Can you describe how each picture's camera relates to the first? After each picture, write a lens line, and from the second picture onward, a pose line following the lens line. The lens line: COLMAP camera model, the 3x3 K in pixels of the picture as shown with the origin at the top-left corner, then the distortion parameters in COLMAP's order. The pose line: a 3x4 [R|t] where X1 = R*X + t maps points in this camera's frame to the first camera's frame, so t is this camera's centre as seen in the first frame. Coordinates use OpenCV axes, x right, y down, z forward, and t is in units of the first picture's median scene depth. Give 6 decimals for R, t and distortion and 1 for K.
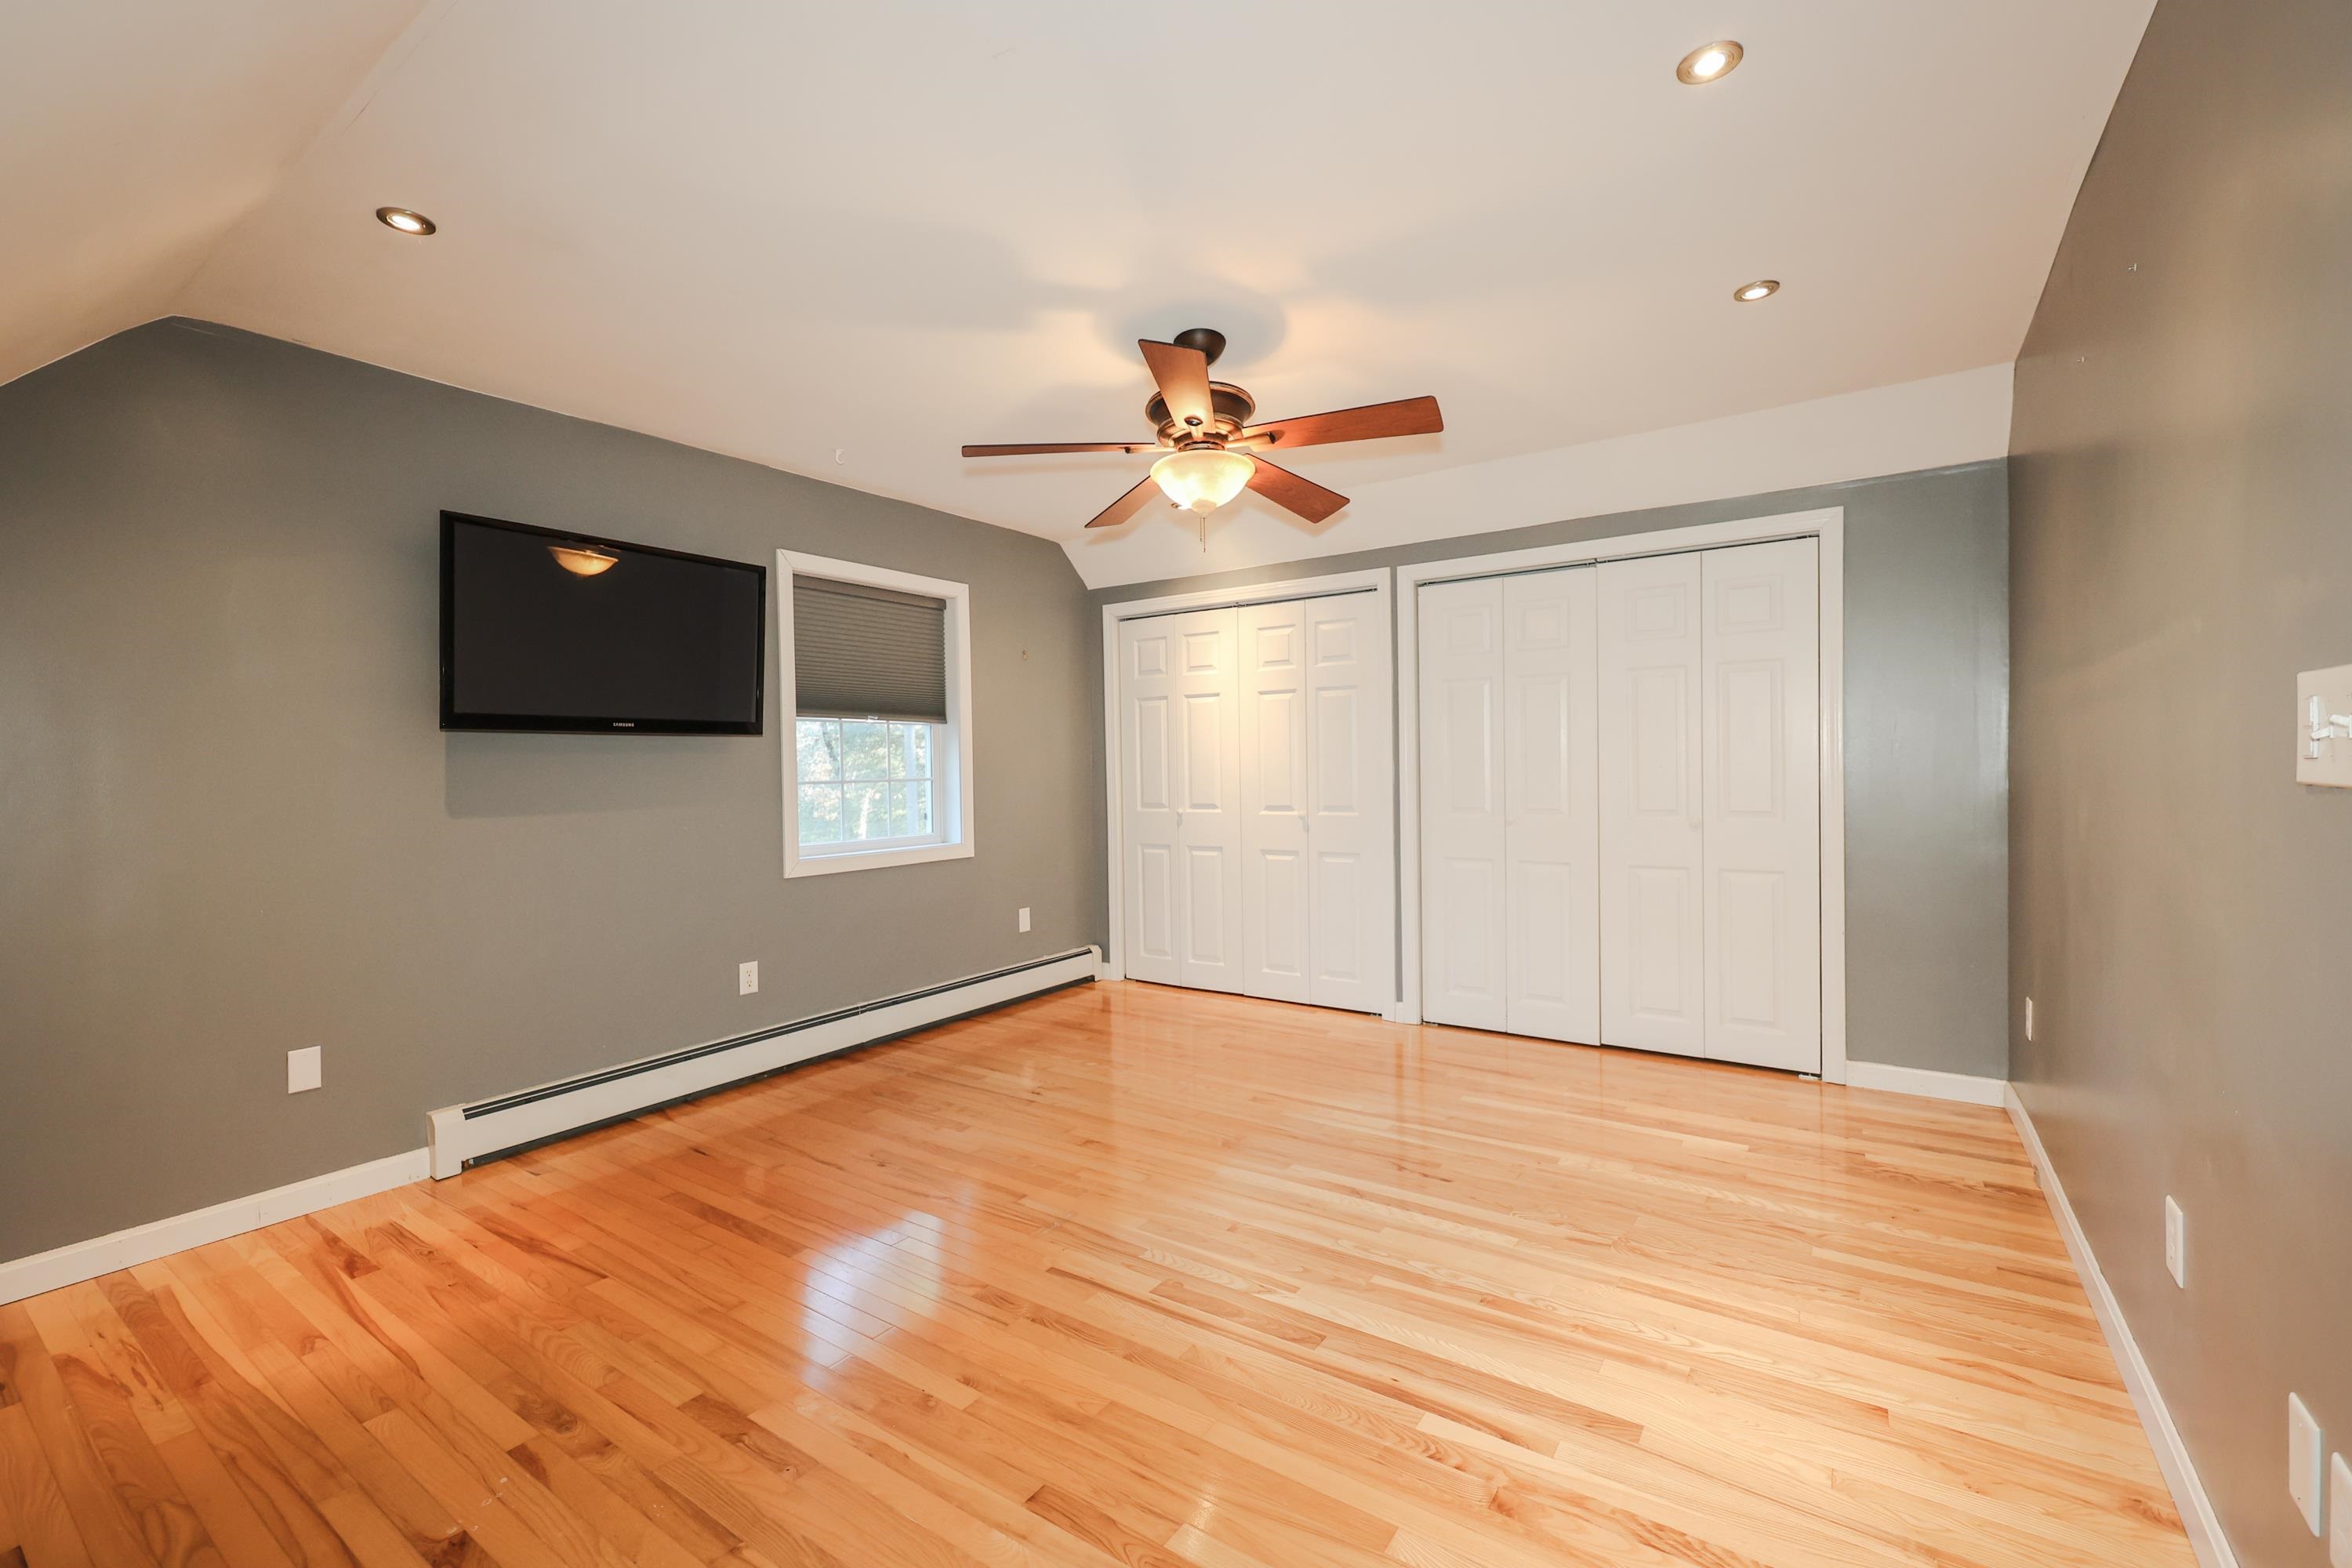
lens RADIAL K [[981.4, 0, 1198.0], [0, 981.4, 778.6], [0, 0, 1]] dist [-0.000516, 0.000128]
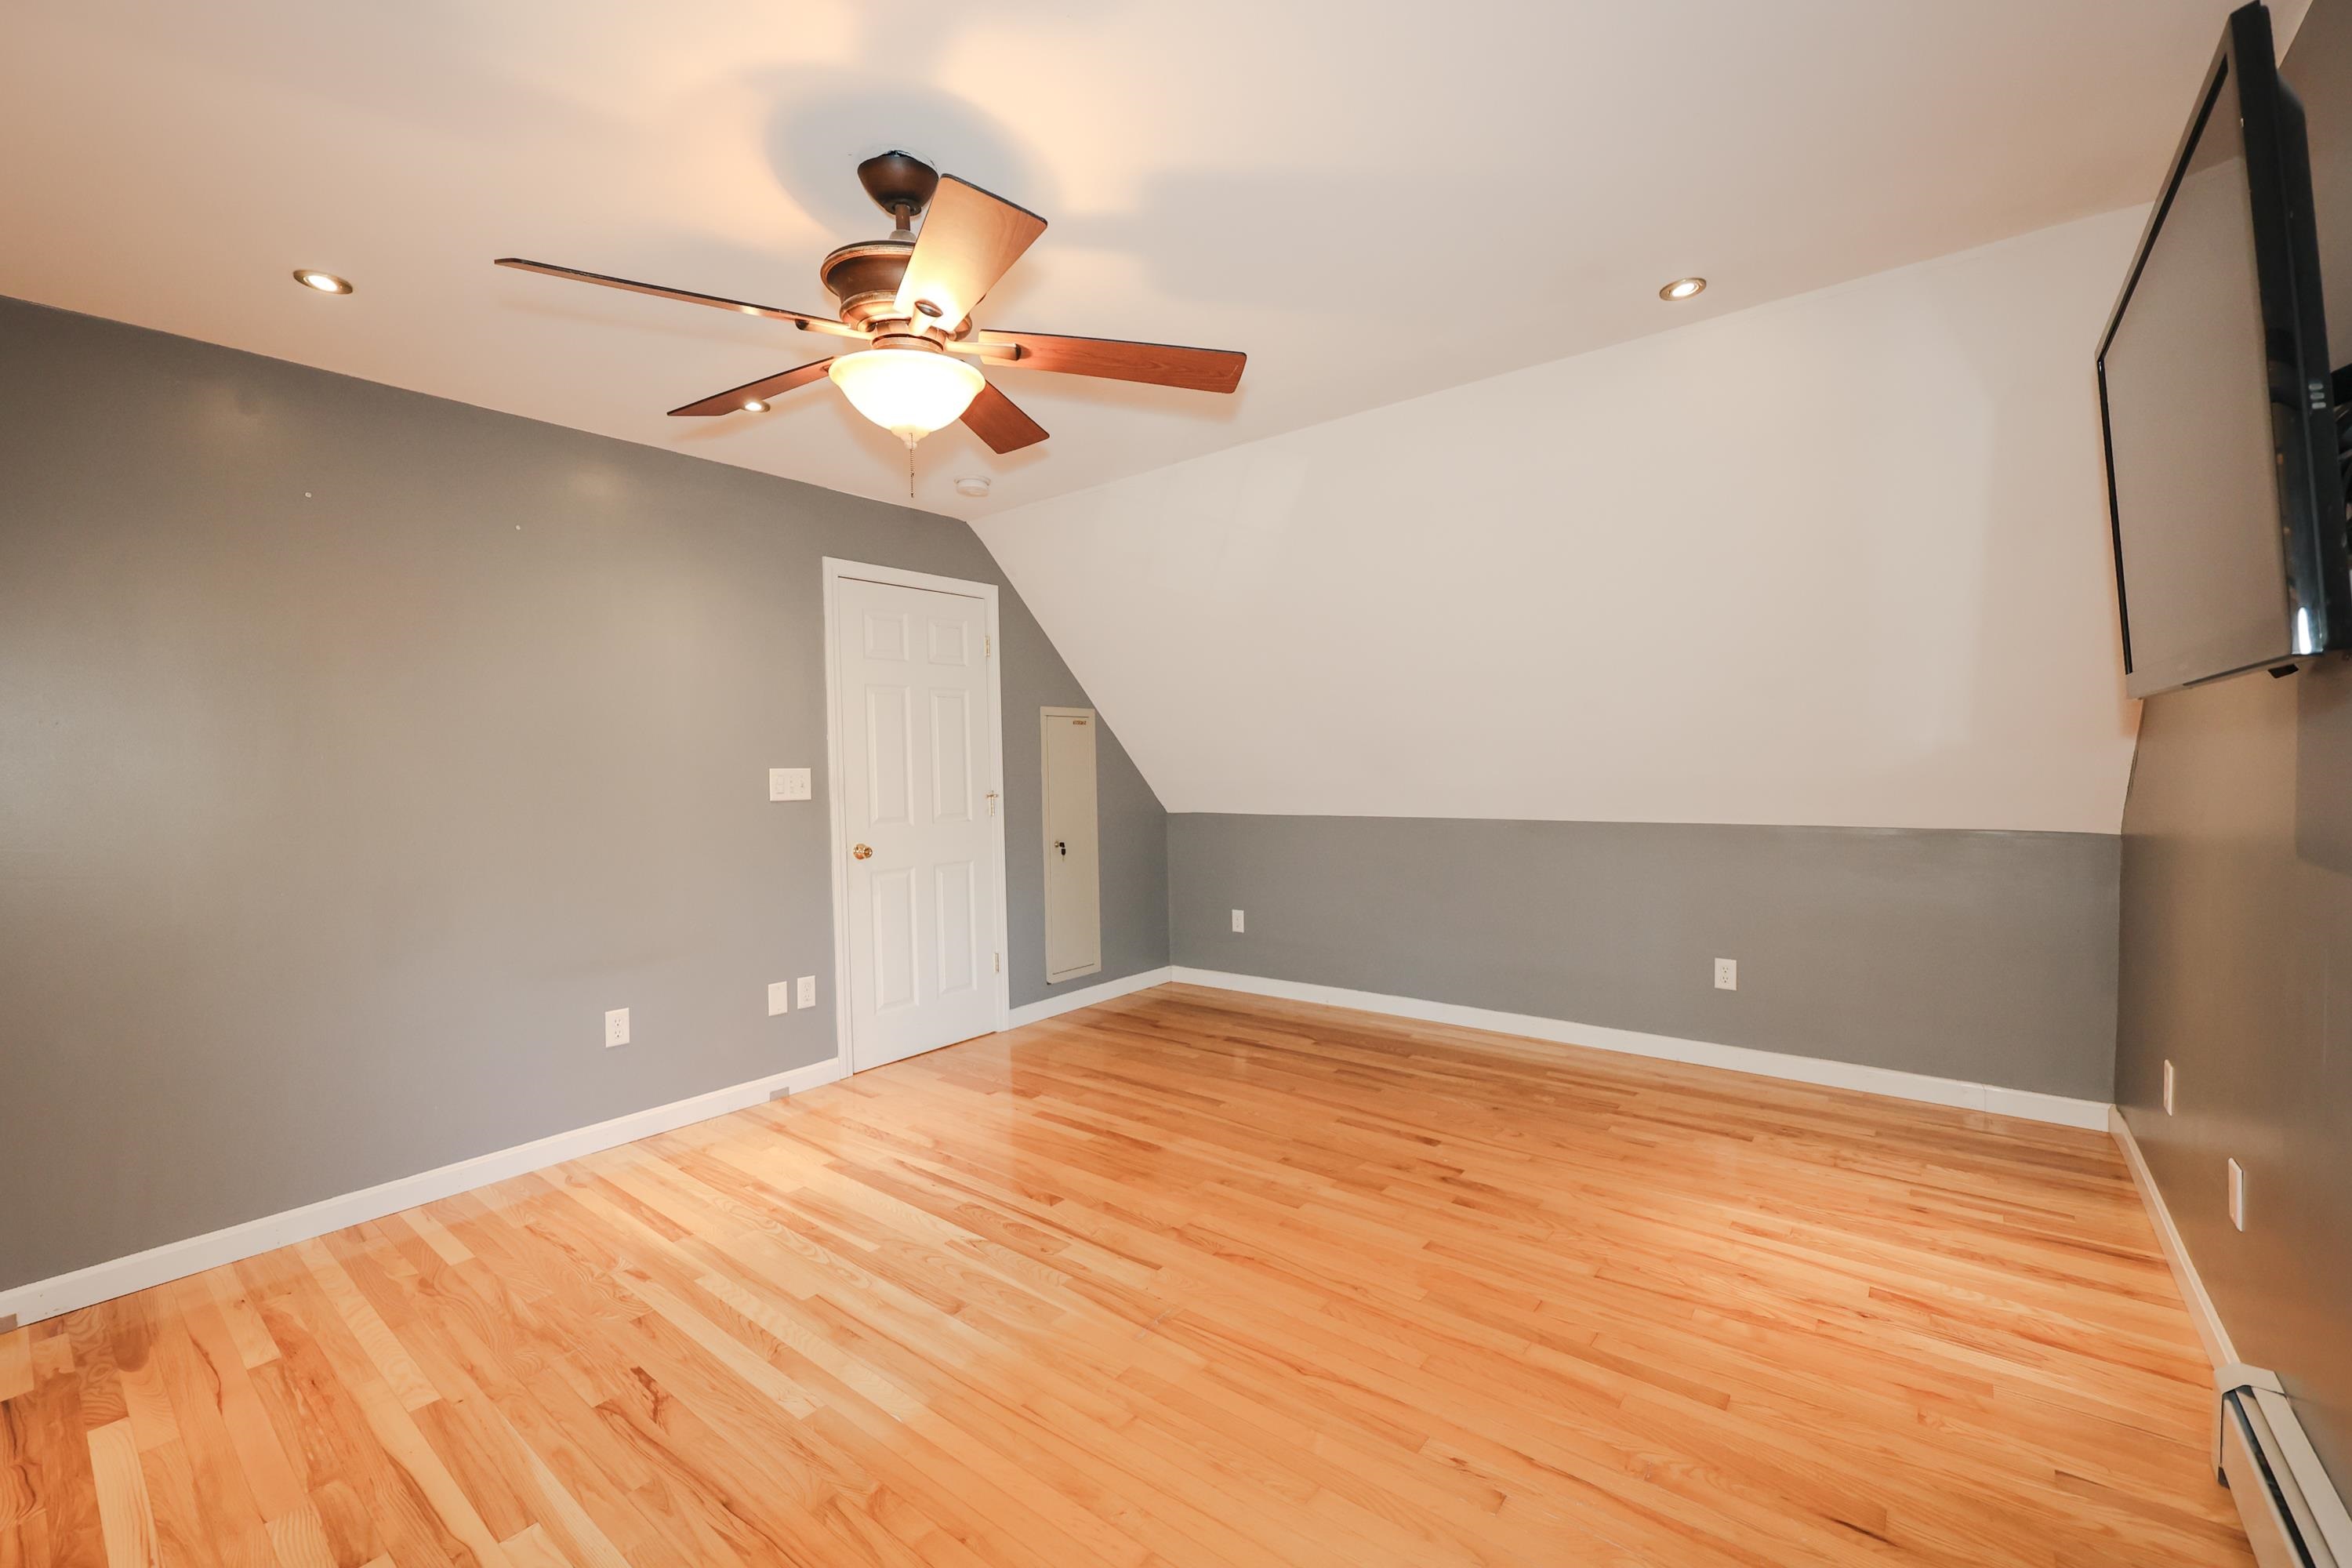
lens RADIAL K [[969.7, 0, 1171.1], [0, 969.7, 784.7], [0, 0, 1]] dist [-0.000539, -0.000217]
pose [[-0.994473, 0.037158, 0.098201, -0.254541], [0.040617, 0.998614, 0.033470, -0.044733], [-0.096822, 0.037274, -0.994604, 1.798151]]
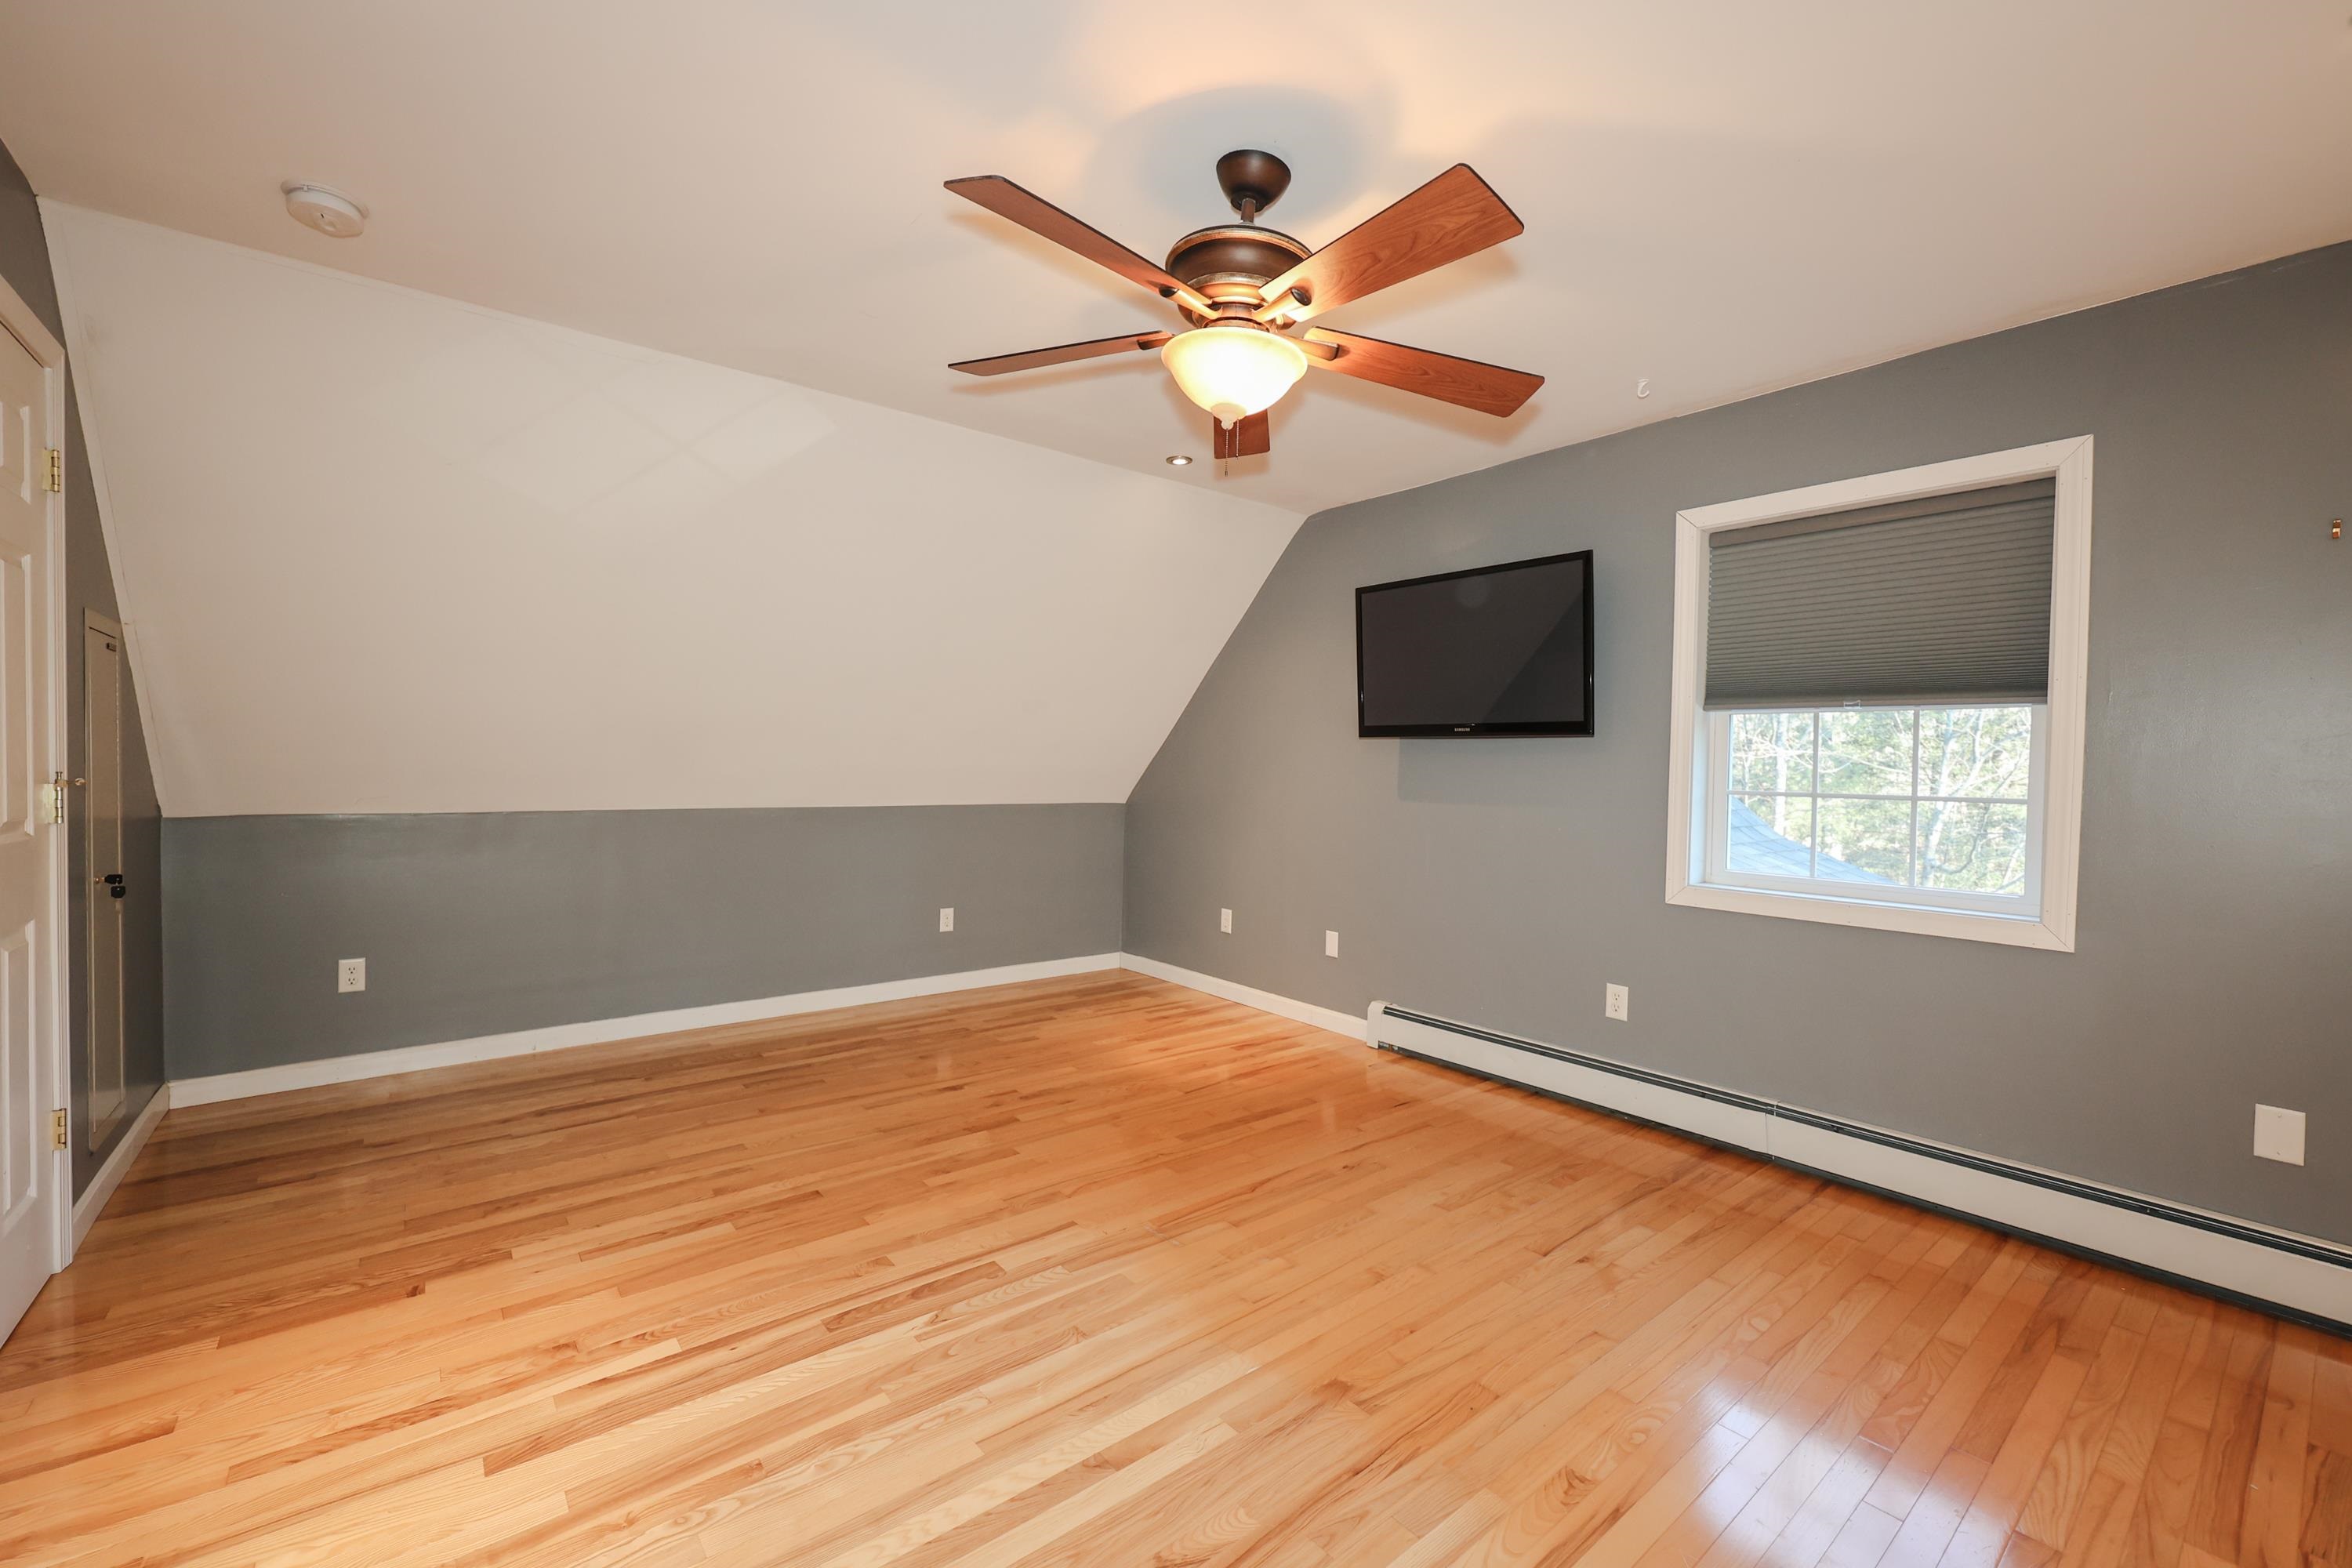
lens RADIAL K [[969.7, 0, 1171.1], [0, 969.7, 784.7], [0, 0, 1]] dist [-0.000539, -0.000217]
pose [[-0.301854, 0.033594, -0.952762, 0.751988], [-0.024428, 0.998778, 0.042955, -0.038320], [0.953041, 0.036240, -0.300665, 1.265644]]
